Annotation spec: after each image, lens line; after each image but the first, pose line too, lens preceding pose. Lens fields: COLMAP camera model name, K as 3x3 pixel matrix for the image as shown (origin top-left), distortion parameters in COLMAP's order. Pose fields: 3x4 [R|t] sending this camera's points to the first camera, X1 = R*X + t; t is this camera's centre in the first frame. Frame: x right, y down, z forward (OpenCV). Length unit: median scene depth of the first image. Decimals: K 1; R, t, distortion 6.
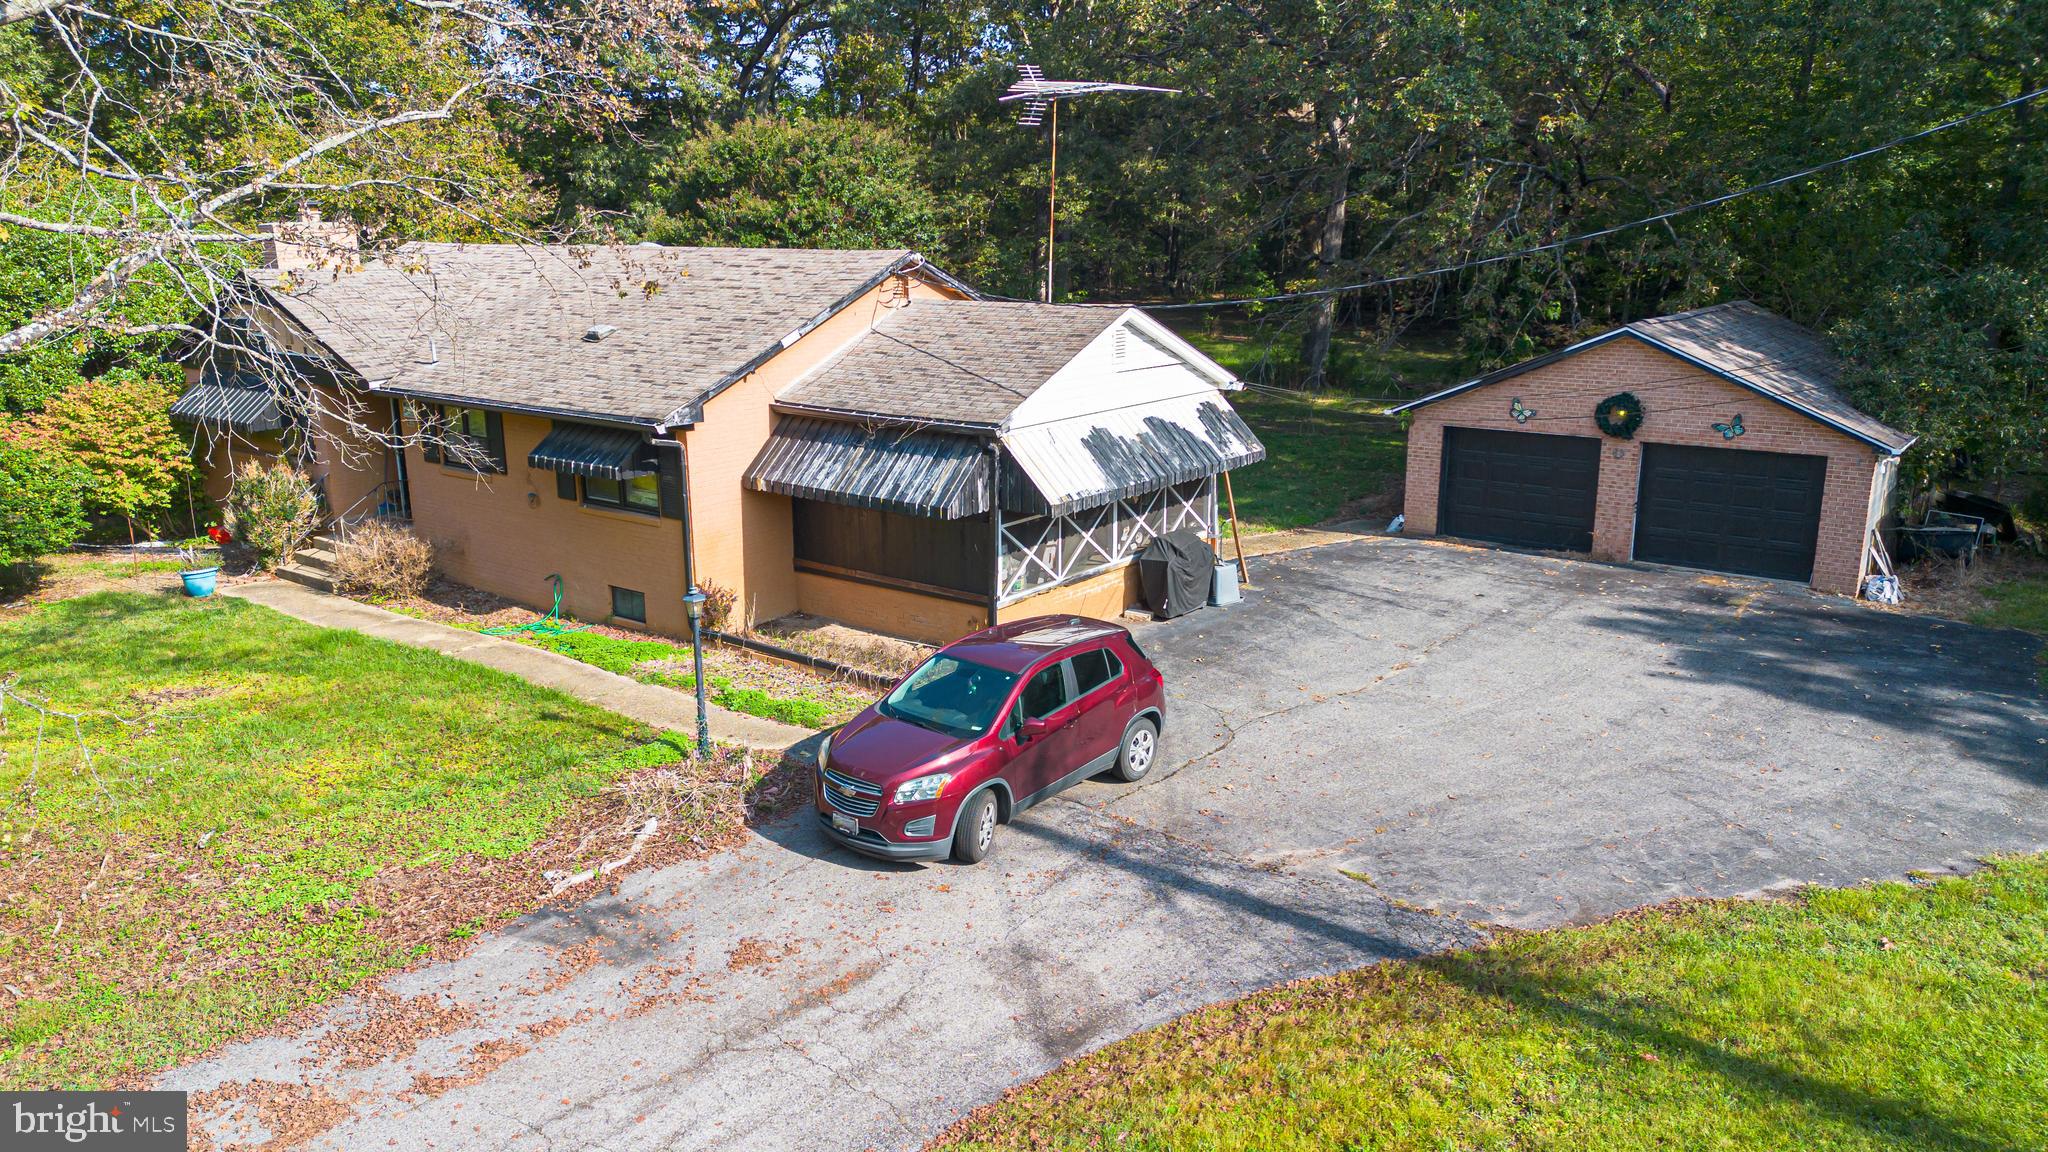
lens RADIAL K [[1463.4, 0, 1025.2], [0, 1463.4, 575.2], [0, 0, 1]] dist [0.052296, 0.000650]
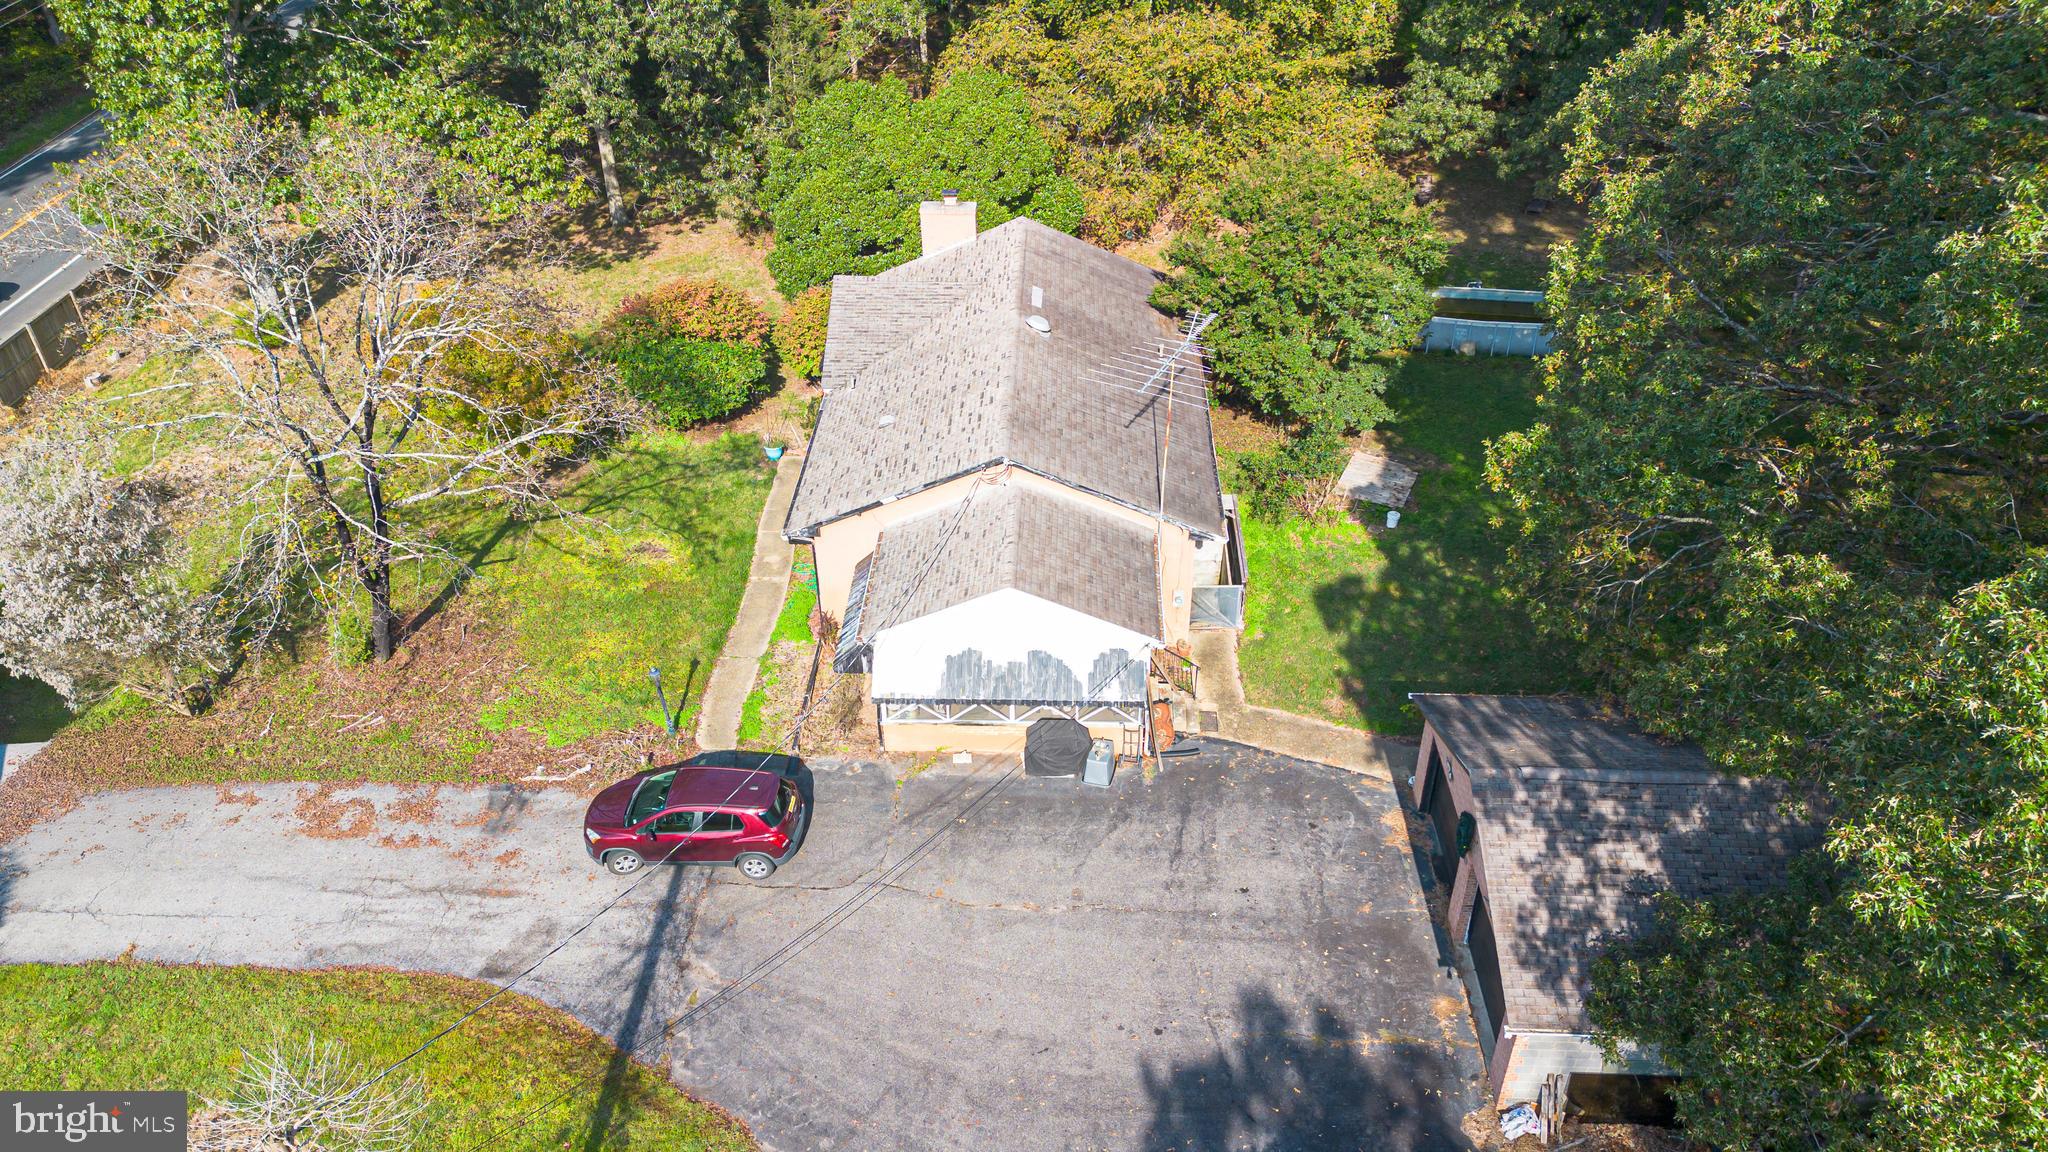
lens RADIAL K [[1463.4, 0, 1018.7], [0, 1463.4, 580.7], [0, 0, 1]] dist [0.052296, 0.000650]
pose [[0.577111, 0.469559, -0.668175, 1.389008], [-0.182231, 0.871588, 0.455112, -1.136928], [0.796075, -0.140887, 0.588571, 0.252494]]
